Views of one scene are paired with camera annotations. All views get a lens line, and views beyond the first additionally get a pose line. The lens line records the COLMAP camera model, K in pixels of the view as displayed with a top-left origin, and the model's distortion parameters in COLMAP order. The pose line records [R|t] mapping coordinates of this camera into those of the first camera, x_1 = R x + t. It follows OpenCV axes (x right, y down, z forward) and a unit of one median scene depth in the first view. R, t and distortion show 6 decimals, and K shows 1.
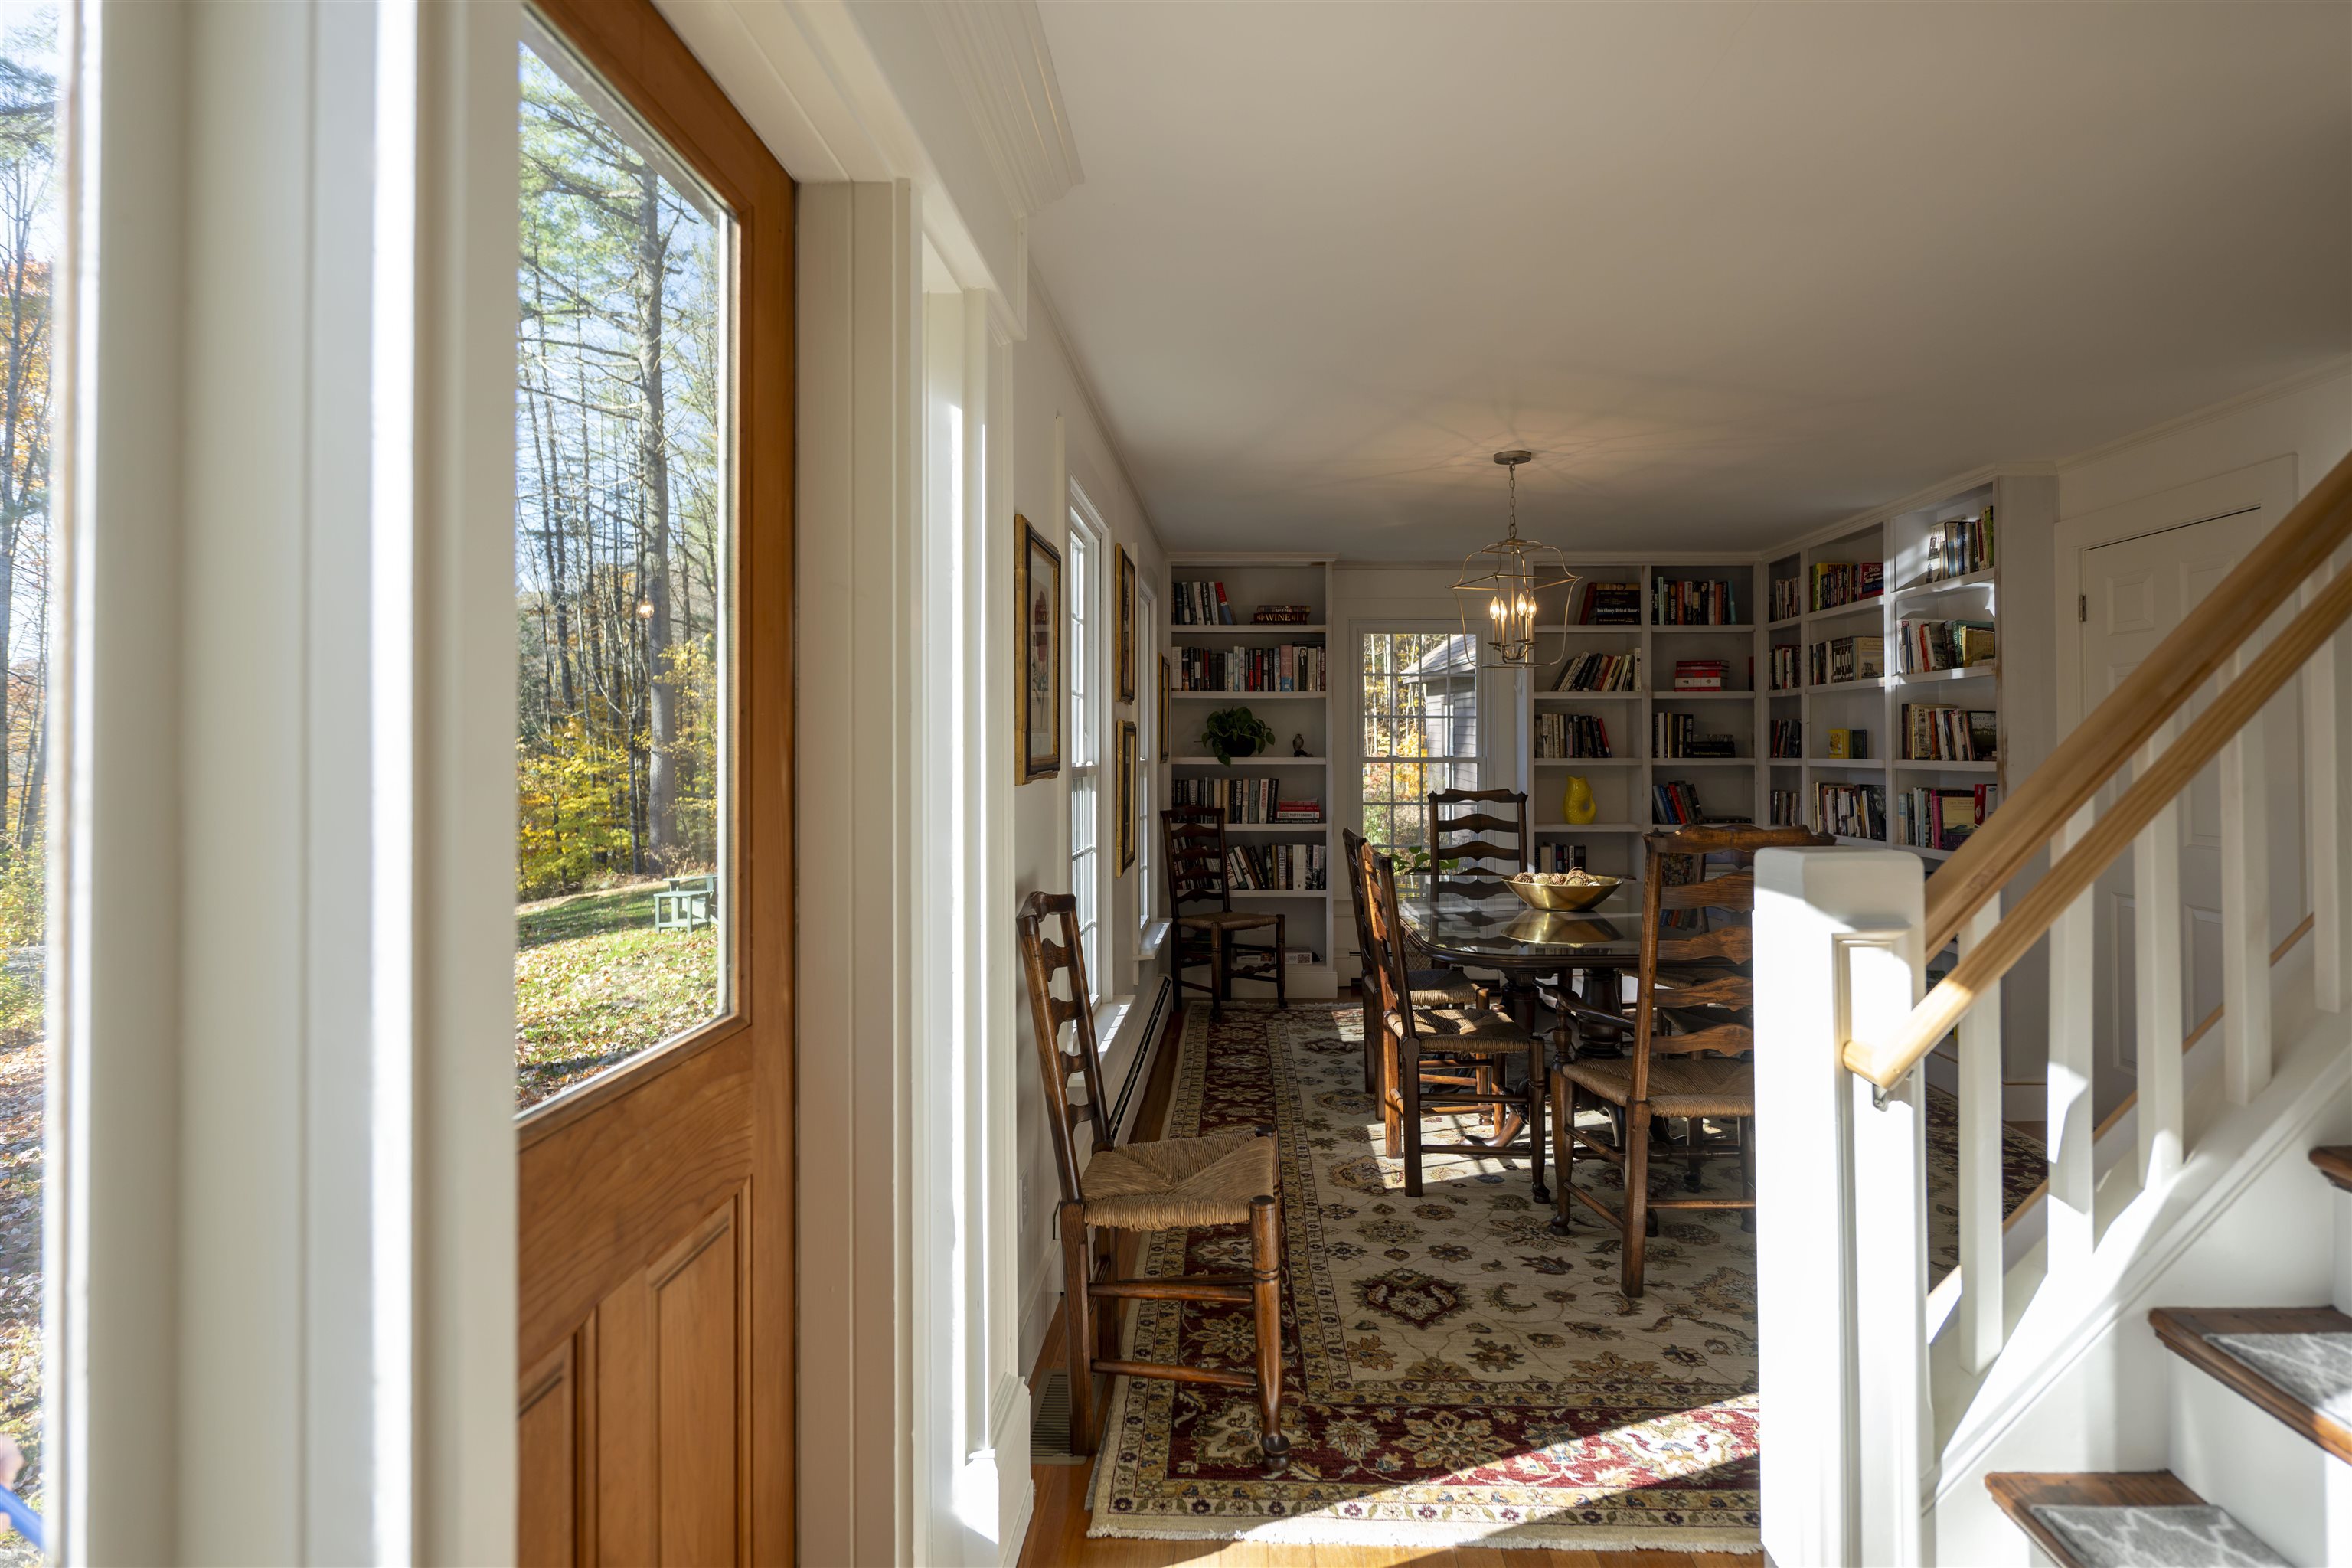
lens RADIAL K [[1260.7, 0, 1245.2], [0, 1260.7, 754.4], [0, 0, 1]] dist [0.006960, 0.000858]
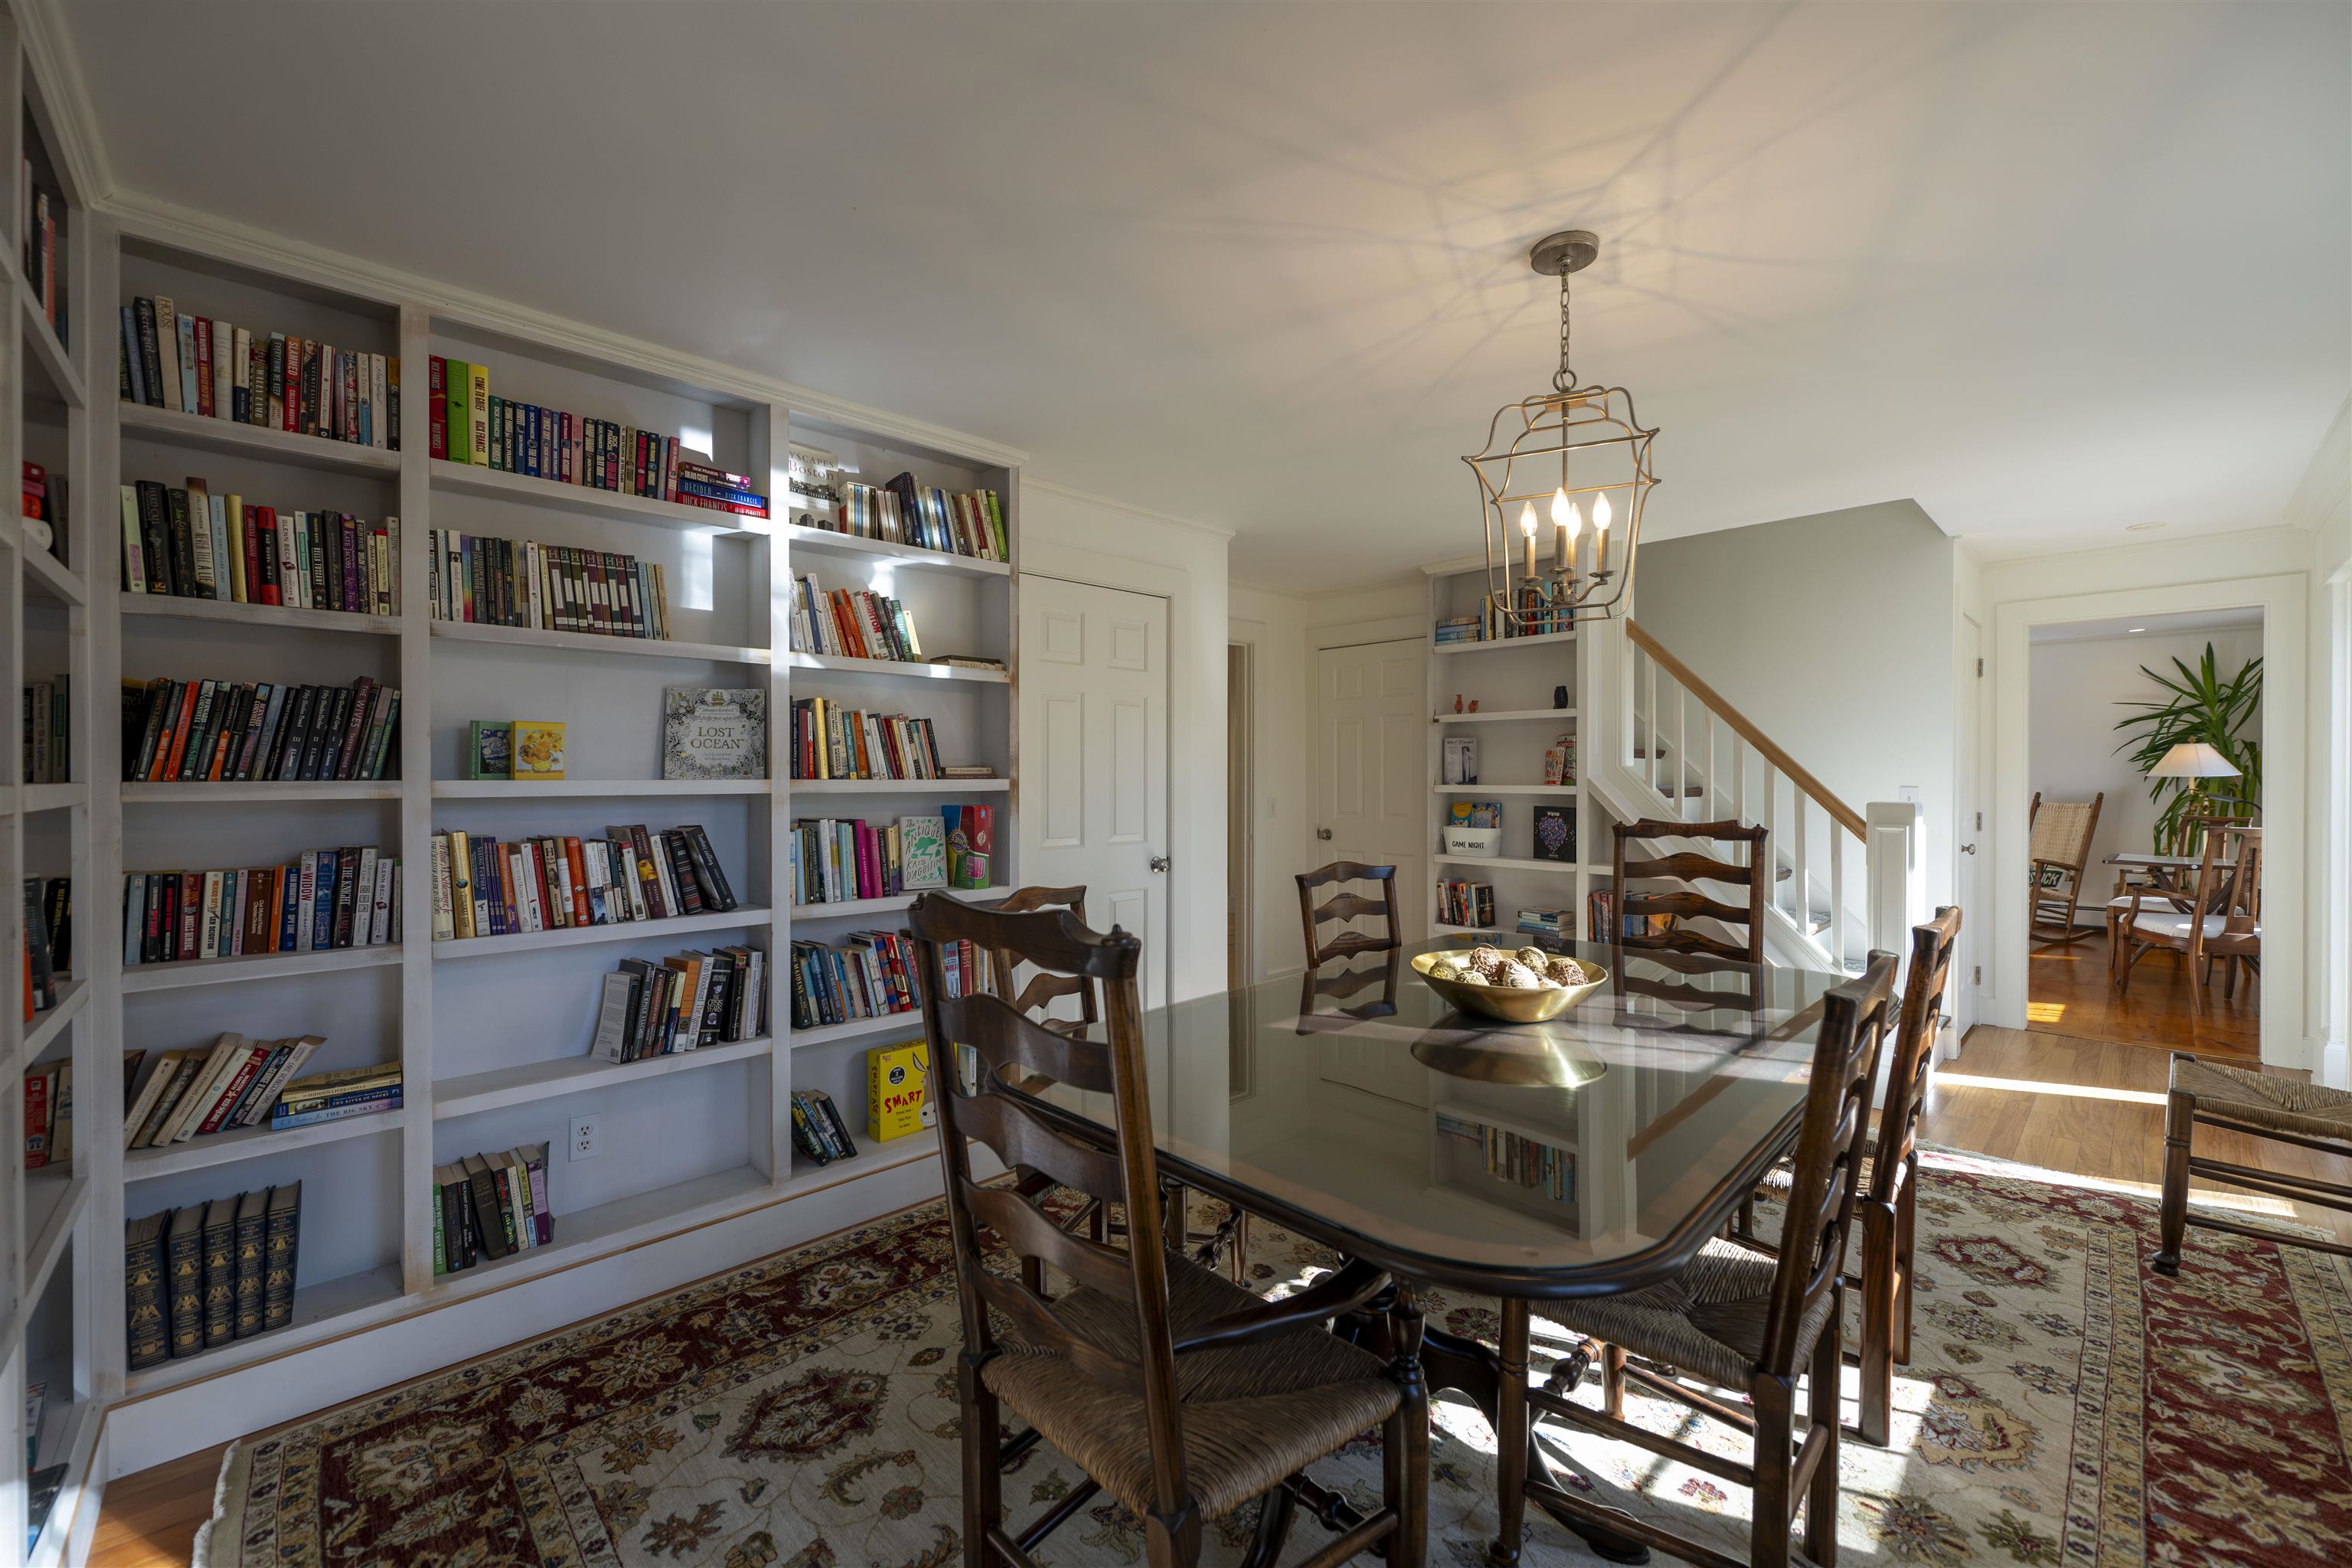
lens RADIAL K [[956.6, 0, 1177.5], [0, 956.6, 776.2], [0, 0, 1]] dist [-0.007393, 0.002373]
pose [[-0.702604, 0.001561, 0.711579, 0.033893], [0.004500, 0.999987, 0.002250, 0.002388], [-0.711566, 0.004784, -0.702603, 1.858497]]
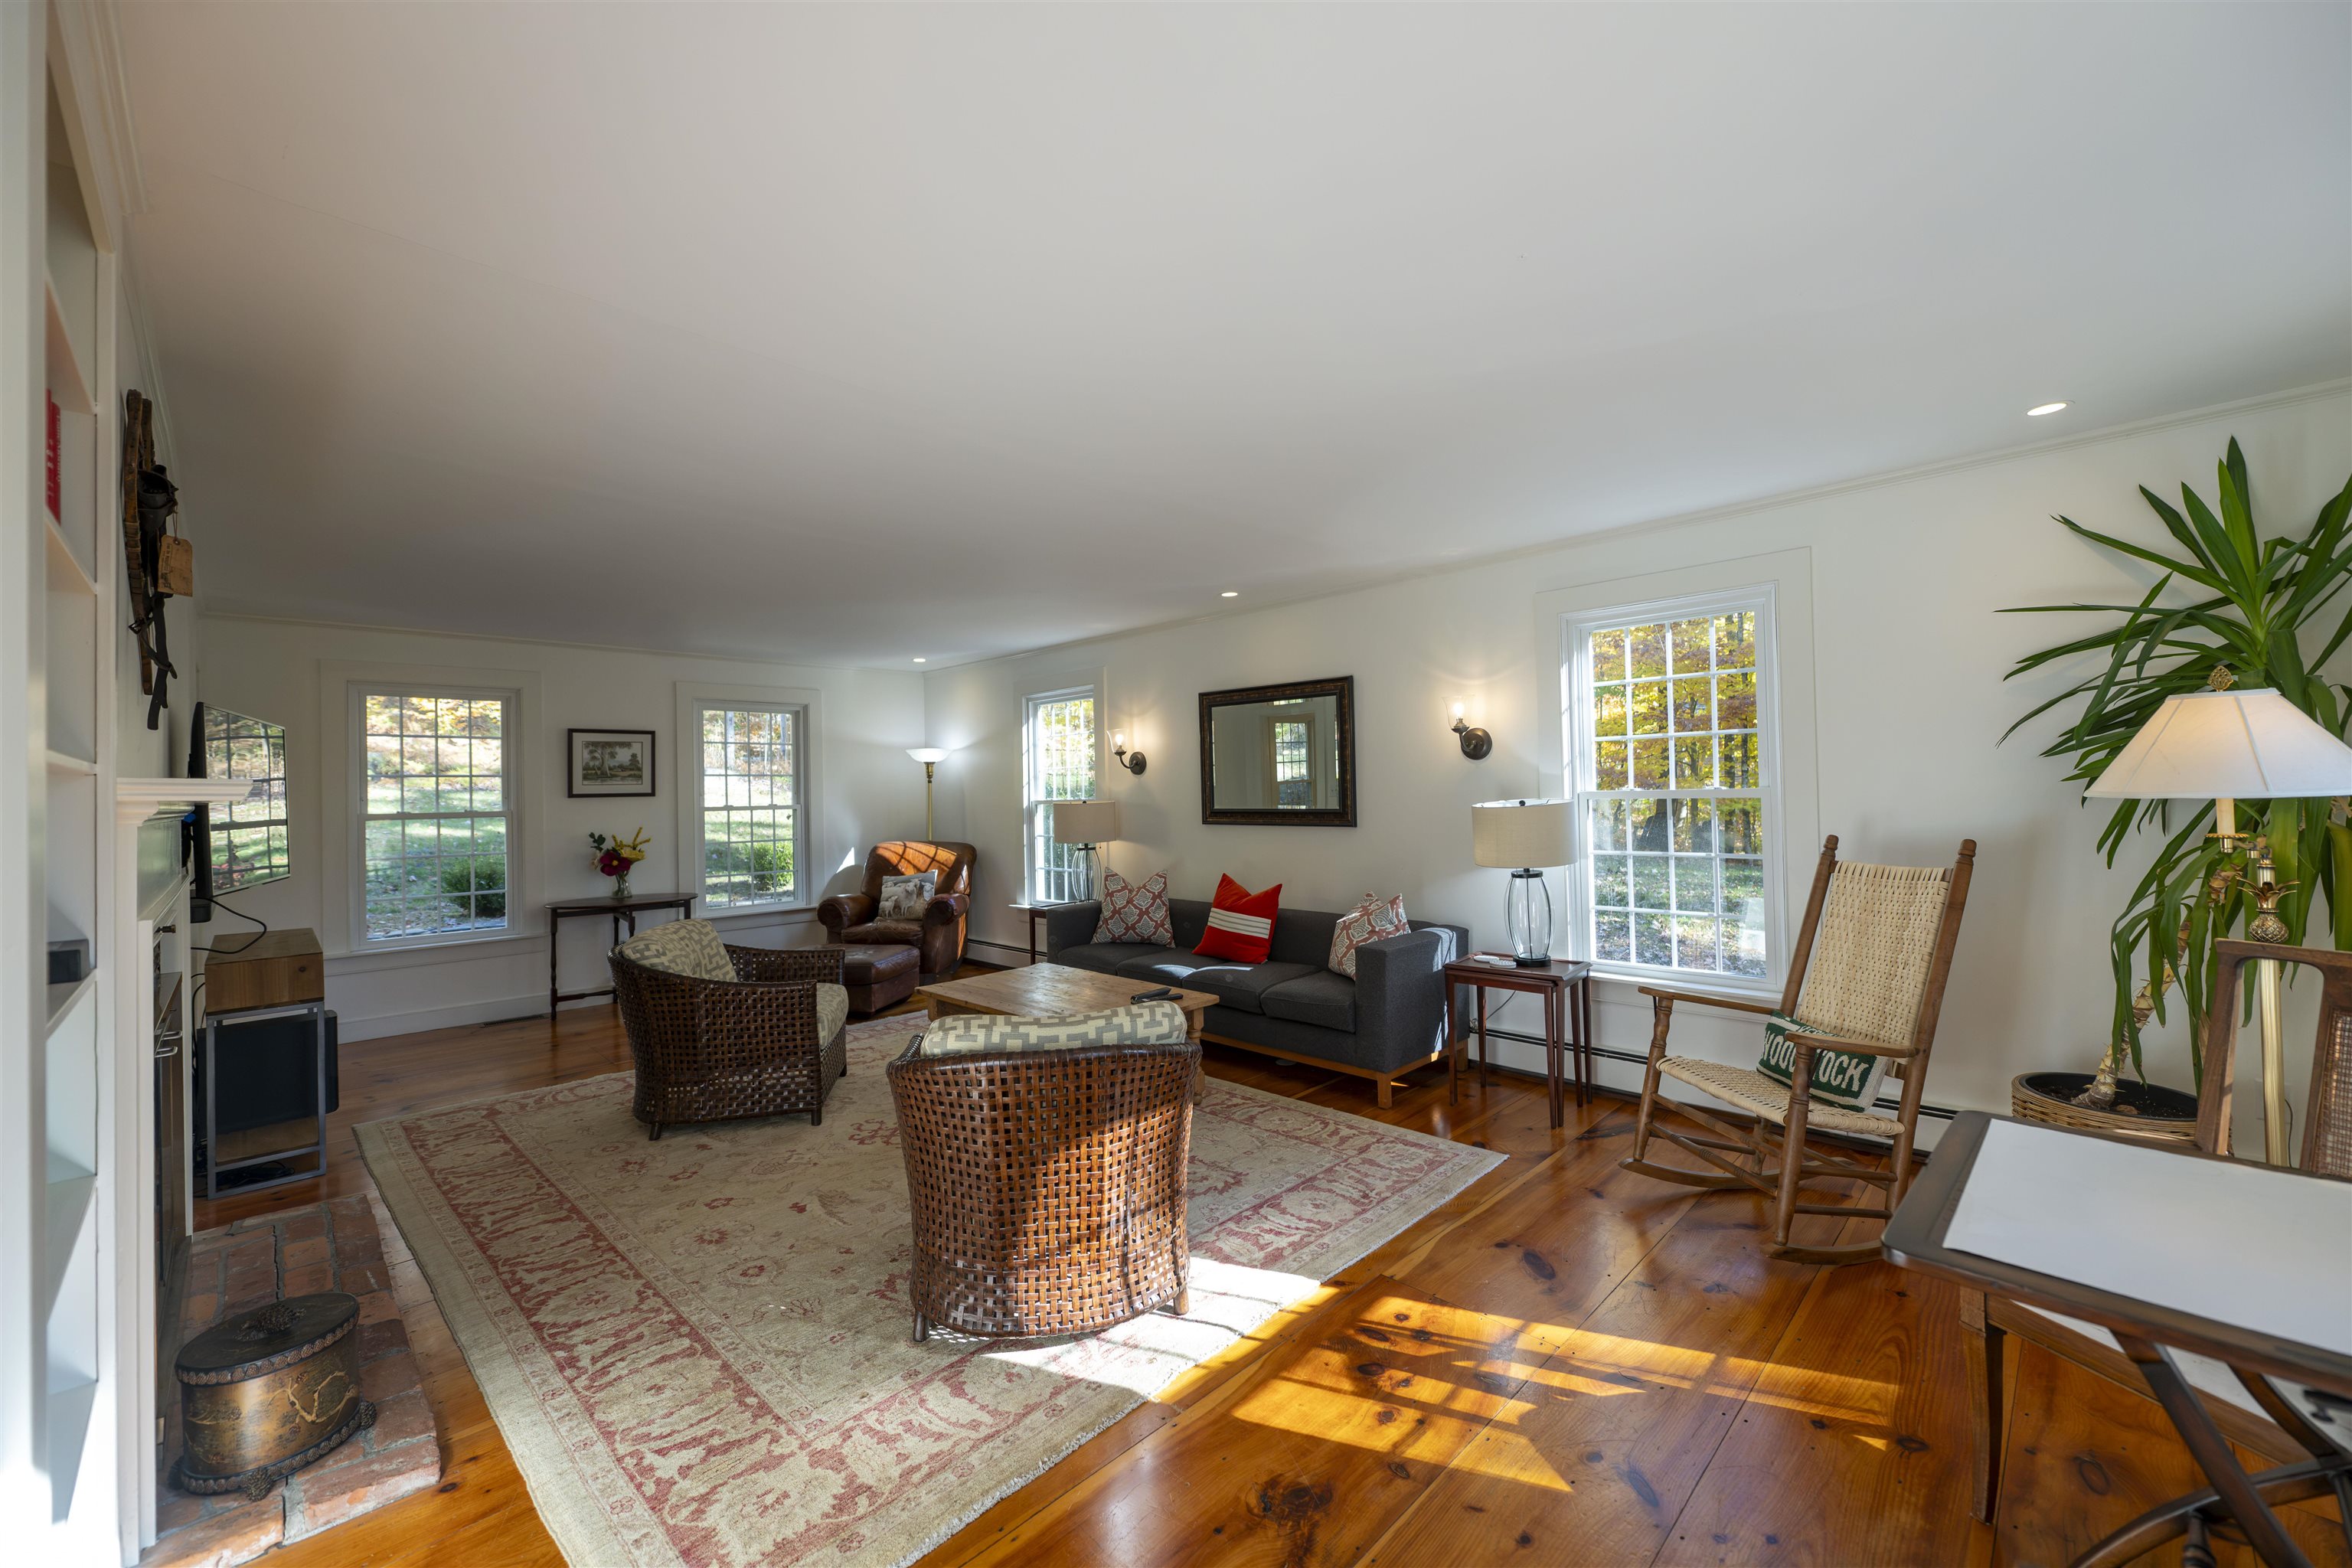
lens RADIAL K [[956.6, 0, 1156.3], [0, 956.6, 782.3], [0, 0, 1]] dist [-0.007393, 0.002373]
pose [[-0.719573, 0.030228, 0.693759, 0.032740], [0.024787, 0.999534, -0.017842, 0.000907], [-0.693975, 0.004357, -0.719986, -0.179725]]
